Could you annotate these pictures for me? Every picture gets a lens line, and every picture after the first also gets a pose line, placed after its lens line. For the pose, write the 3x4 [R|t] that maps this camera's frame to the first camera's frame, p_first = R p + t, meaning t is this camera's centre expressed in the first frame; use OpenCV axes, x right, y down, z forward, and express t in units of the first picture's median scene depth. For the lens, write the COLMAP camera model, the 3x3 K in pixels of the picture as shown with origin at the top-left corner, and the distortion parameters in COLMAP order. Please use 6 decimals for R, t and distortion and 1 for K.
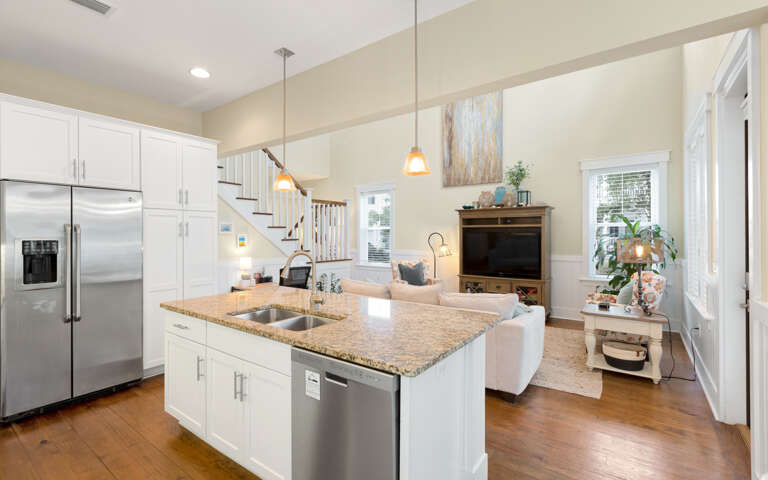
lens RADIAL K [[341.1, 0, 381.4], [0, 341.1, 232.8], [0, 0, 1]] dist [-0.002726, -0.000026]
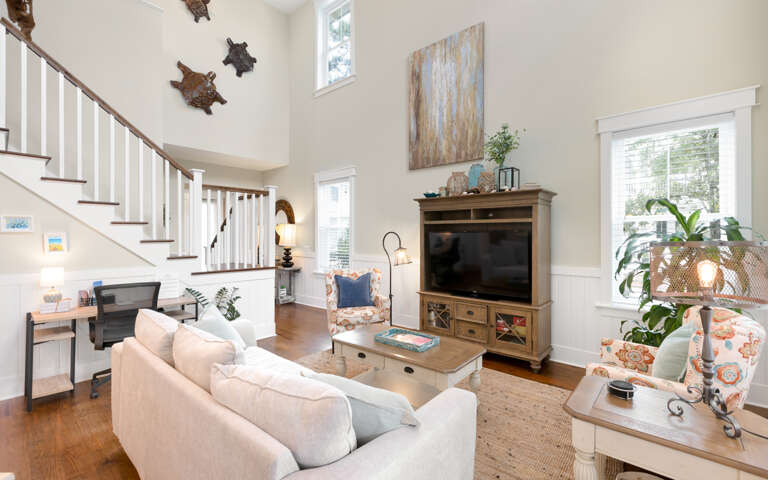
lens RADIAL K [[341.1, 0, 381.4], [0, 341.1, 232.8], [0, 0, 1]] dist [-0.002726, -0.000026]
pose [[0.995865, 0.001157, -0.090841, 0.227024], [-0.001230, 0.999999, -0.000745, 0.002818], [0.090840, 0.000854, 0.995865, 0.311978]]
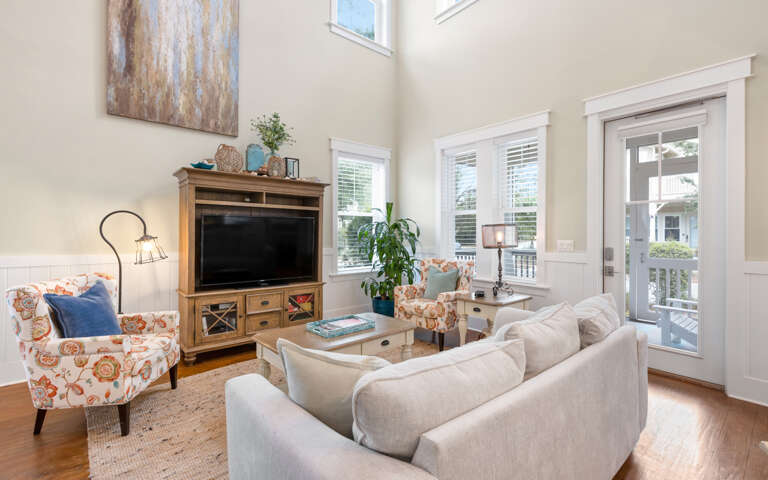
lens RADIAL K [[341.1, 0, 381.4], [0, 341.1, 232.8], [0, 0, 1]] dist [-0.002726, -0.000026]
pose [[0.238437, 0.006312, 0.971138, -0.211577], [-0.011676, 0.999925, -0.003632, 0.029485], [-0.971088, -0.010473, 0.238493, 0.634677]]
